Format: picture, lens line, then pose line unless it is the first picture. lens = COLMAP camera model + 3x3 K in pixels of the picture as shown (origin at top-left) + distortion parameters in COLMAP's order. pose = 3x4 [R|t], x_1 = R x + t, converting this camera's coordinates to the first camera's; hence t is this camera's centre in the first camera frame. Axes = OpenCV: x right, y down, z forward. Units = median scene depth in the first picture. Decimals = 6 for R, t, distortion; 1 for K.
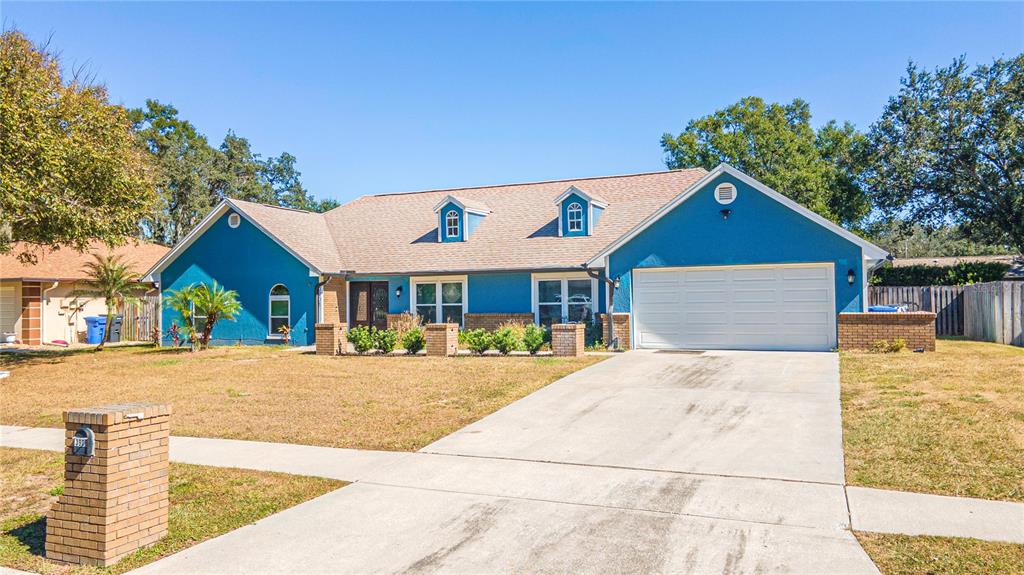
lens RADIAL K [[746.4, 0, 512.0], [0, 746.4, 287.5], [0, 0, 1]] dist [0.003504, 0.070237]
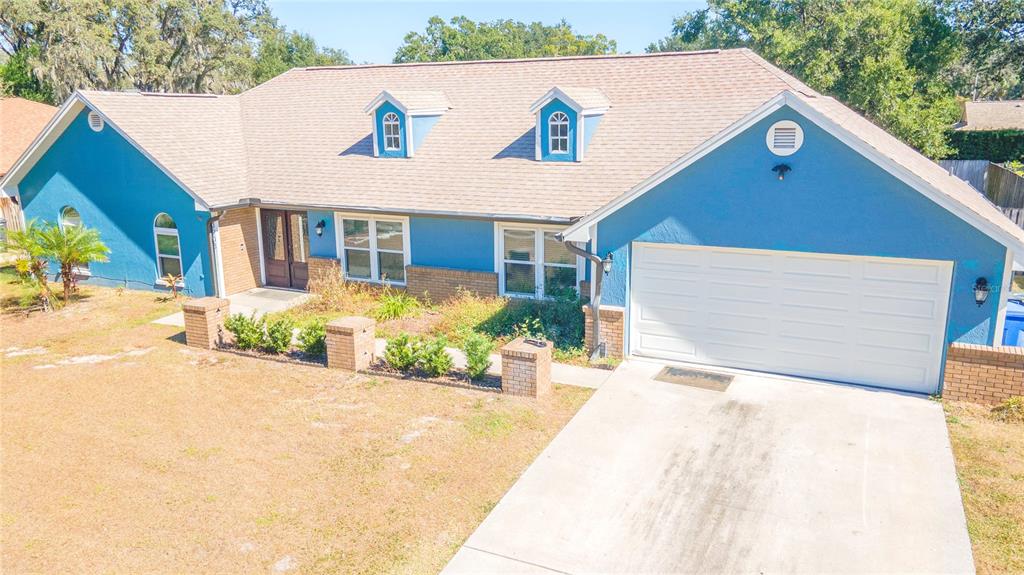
lens RADIAL K [[746.4, 0, 512.0], [0, 746.4, 287.5], [0, 0, 1]] dist [0.003504, 0.070237]
pose [[0.999483, 0.010734, -0.030292, 0.062536], [-0.002900, 0.968848, 0.247640, -0.125315], [0.032006, -0.247424, 0.968378, 0.283995]]
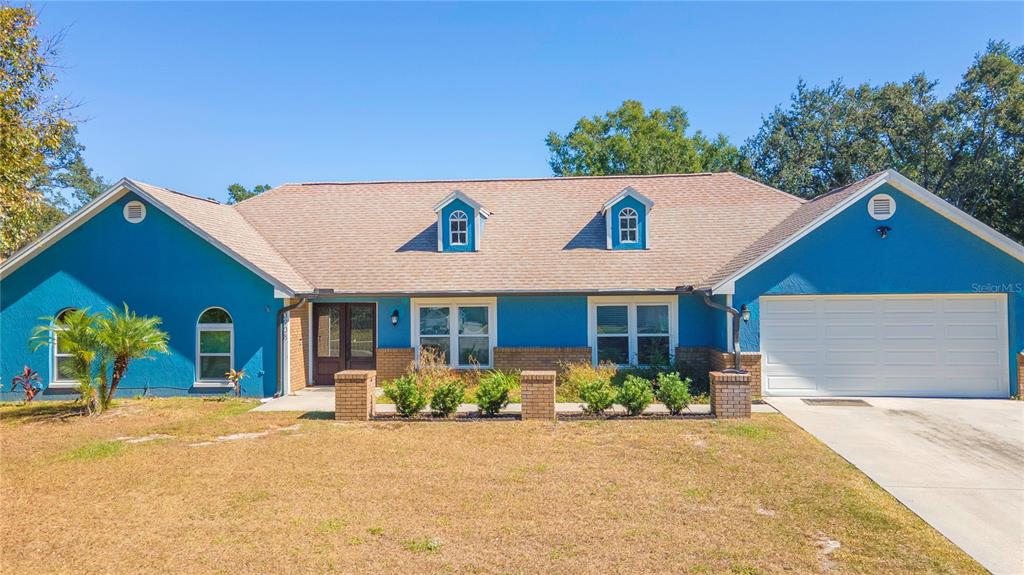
lens RADIAL K [[746.4, 0, 512.0], [0, 746.4, 287.5], [0, 0, 1]] dist [0.003504, 0.070237]
pose [[0.949429, 0.007104, 0.313902, -0.282500], [-0.008424, 0.999960, 0.002849, -0.028481], [-0.313869, -0.005349, 0.949451, 0.271640]]
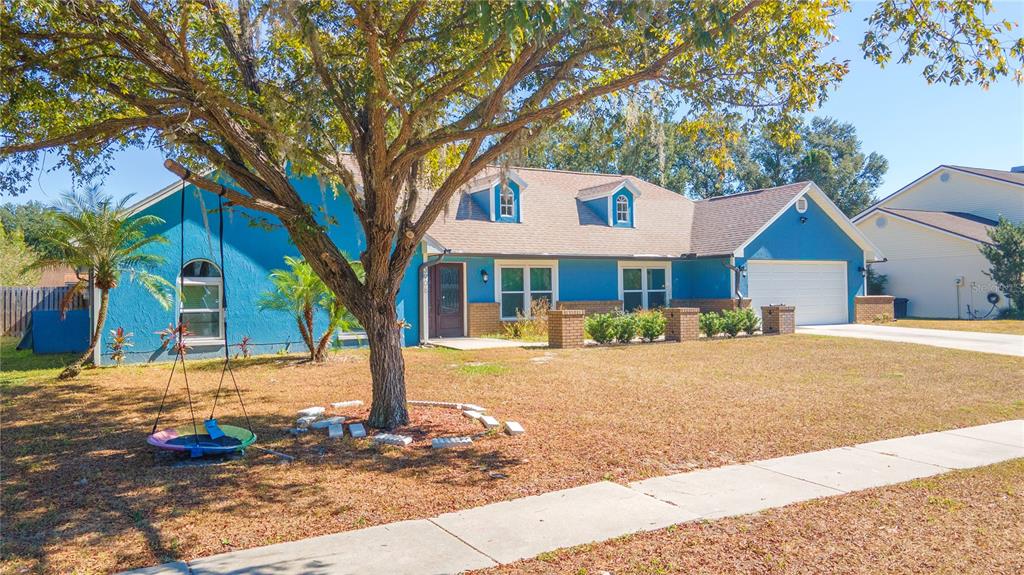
lens RADIAL K [[746.4, 0, 512.0], [0, 746.4, 287.5], [0, 0, 1]] dist [0.003504, 0.070237]
pose [[0.618445, 0.013761, 0.785707, -0.821430], [-0.008219, 0.999905, -0.011043, 0.028216], [-0.785785, 0.000372, 0.618500, 0.467201]]
